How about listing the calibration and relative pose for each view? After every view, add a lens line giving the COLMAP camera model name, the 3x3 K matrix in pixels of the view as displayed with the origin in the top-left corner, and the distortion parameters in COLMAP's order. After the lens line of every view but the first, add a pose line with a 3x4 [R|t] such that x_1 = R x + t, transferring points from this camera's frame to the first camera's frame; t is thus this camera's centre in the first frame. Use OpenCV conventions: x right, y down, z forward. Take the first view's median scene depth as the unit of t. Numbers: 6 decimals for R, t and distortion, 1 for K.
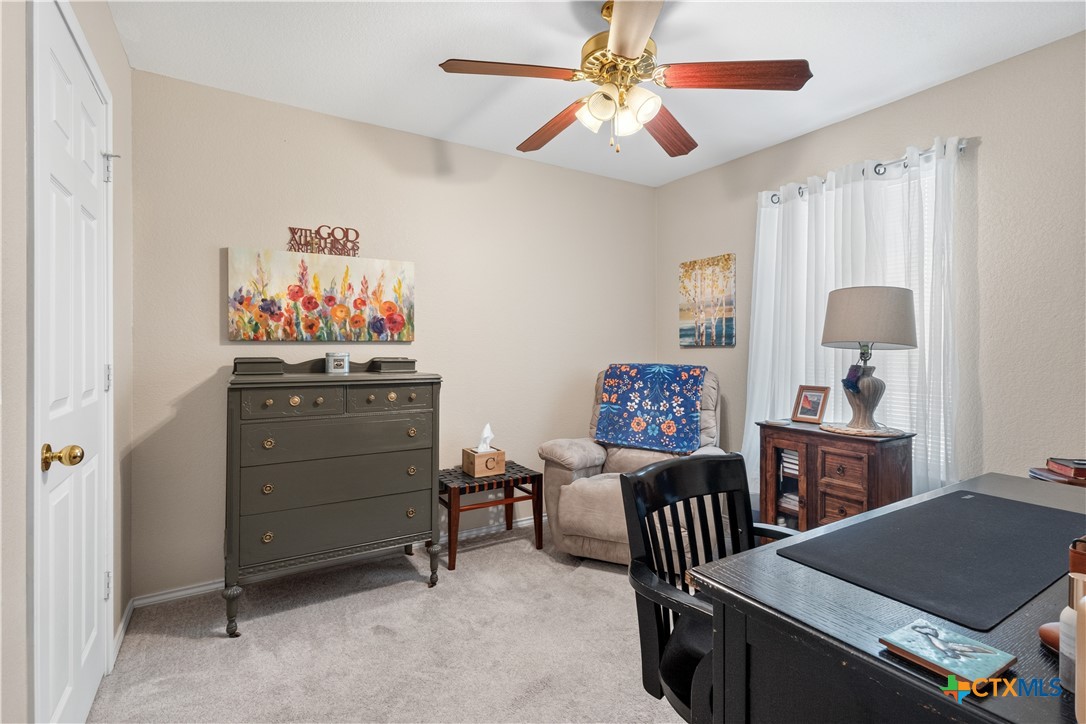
lens RADIAL K [[513.9, 0, 541.0], [0, 513.9, 344.1], [0, 0, 1]] dist [0.001916, 0.000833]
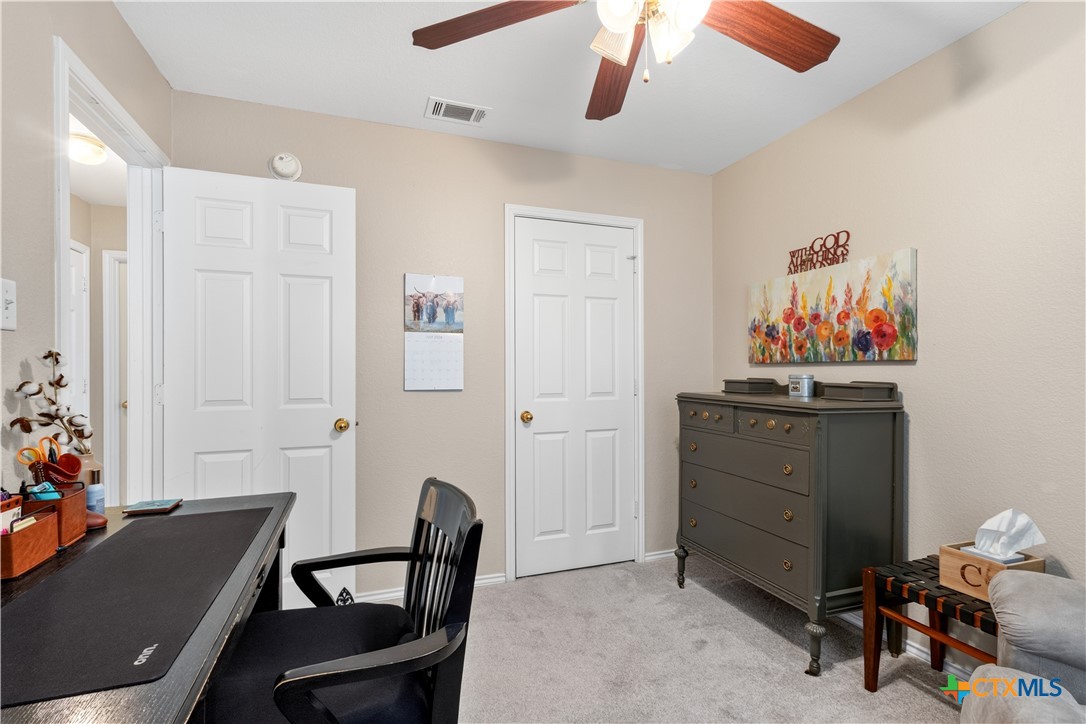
lens RADIAL K [[503.0, 0, 542.2], [0, 503.0, 367.6], [0, 0, 1]] dist [0.000048, 0.000129]
pose [[-0.202556, -0.006241, -0.979251, 0.575355], [0.006422, 0.999950, -0.007701, 0.007324], [0.979250, -0.007848, -0.202505, 0.699905]]
